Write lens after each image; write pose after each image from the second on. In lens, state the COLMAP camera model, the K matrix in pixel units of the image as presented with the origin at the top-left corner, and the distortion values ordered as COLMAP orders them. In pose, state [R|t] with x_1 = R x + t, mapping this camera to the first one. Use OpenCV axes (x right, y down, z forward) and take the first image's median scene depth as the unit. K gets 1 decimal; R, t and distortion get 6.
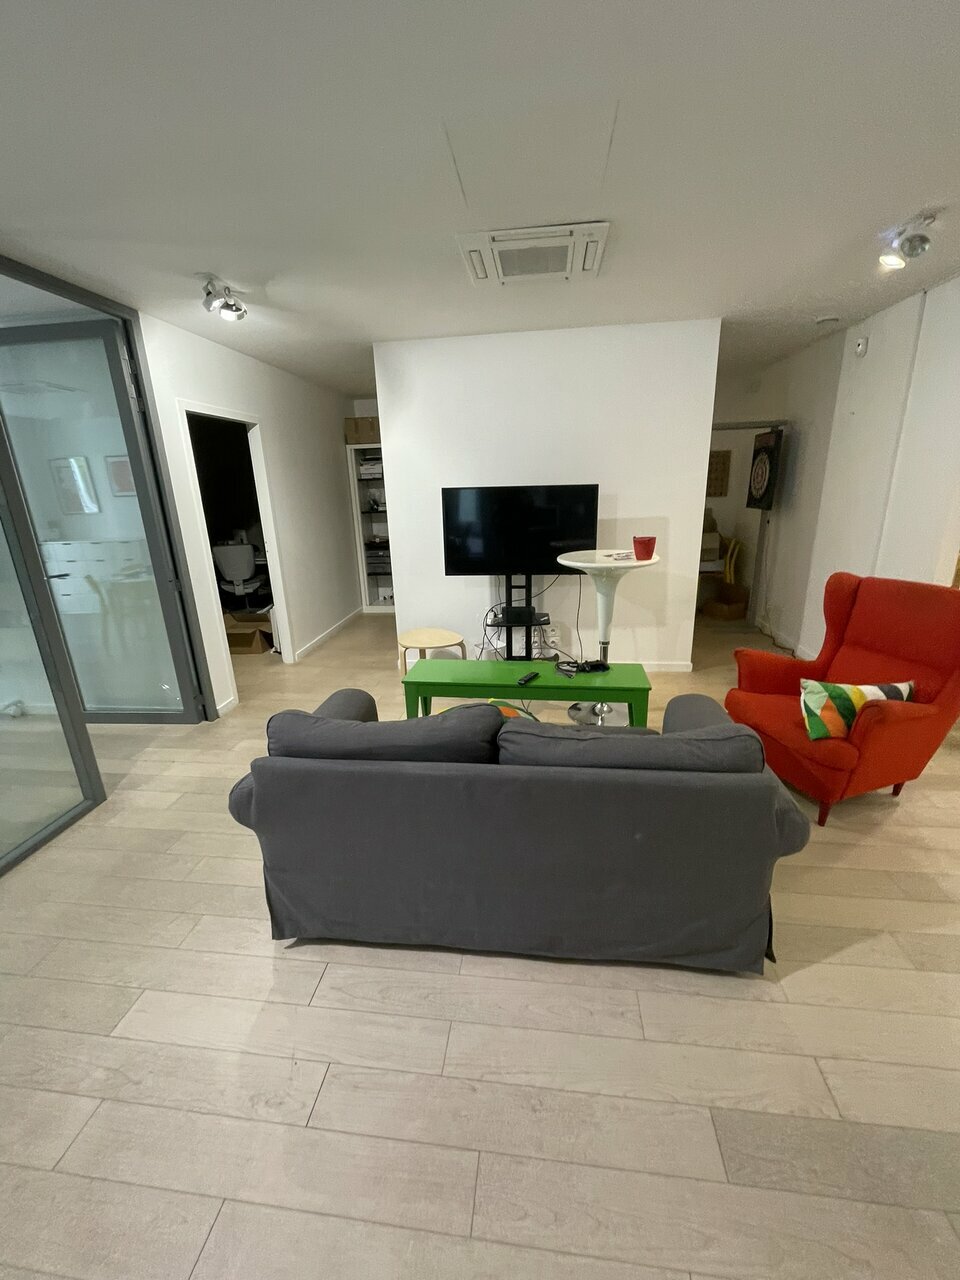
lens RADIAL K [[515.4, 0, 480.0], [0, 515.4, 640.0], [0, 0, 1]] dist [-0.003928, 0.000069]
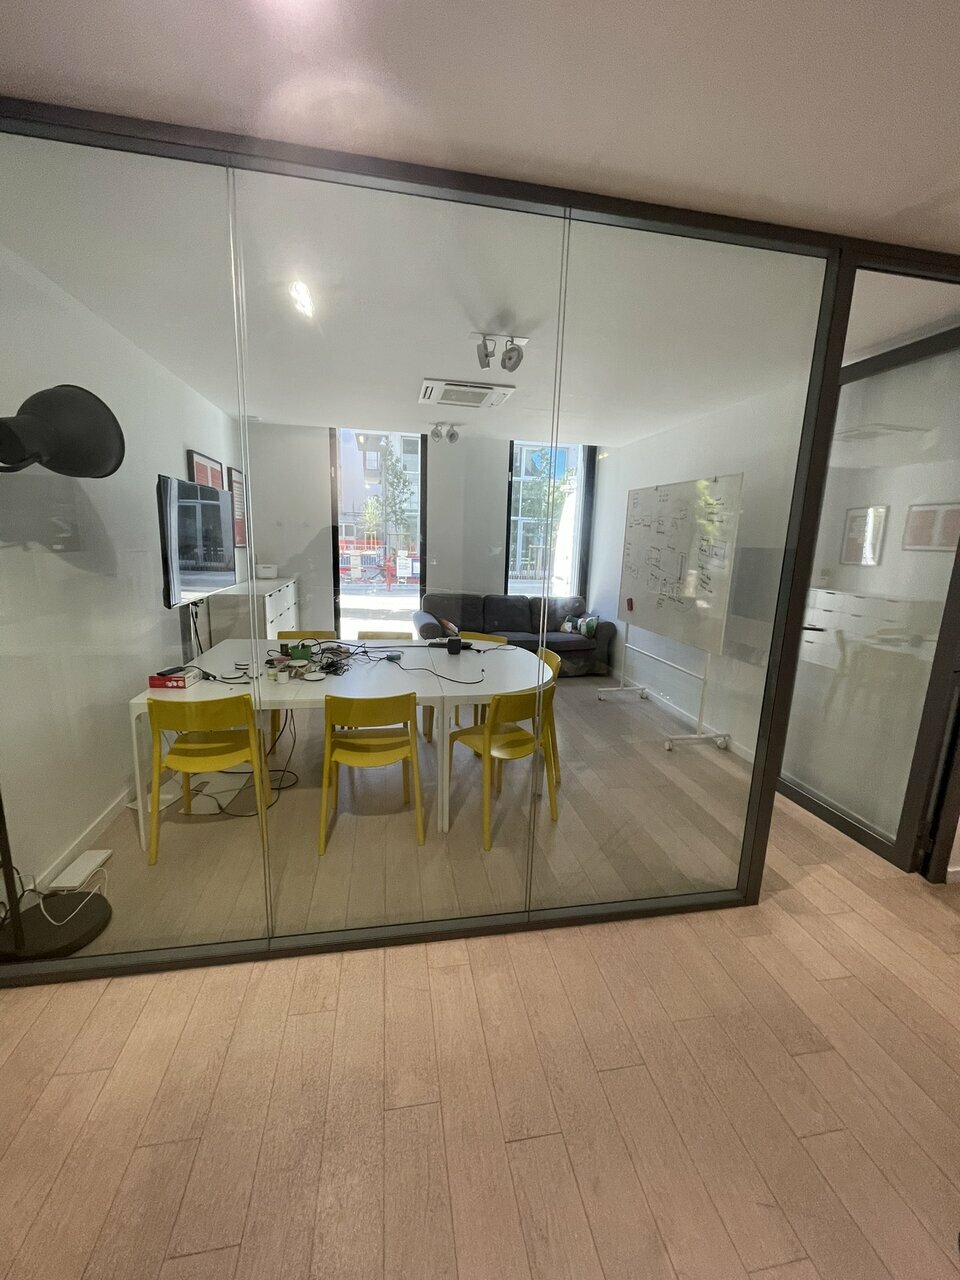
lens RADIAL K [[515.4, 0, 480.0], [0, 515.4, 640.0], [0, 0, 1]] dist [-0.003928, 0.000069]
pose [[0.294976, 0.223804, -0.928924, -0.145817], [-0.313886, 0.940926, 0.127023, -0.037164], [0.902477, 0.254107, 0.347800, 0.162766]]
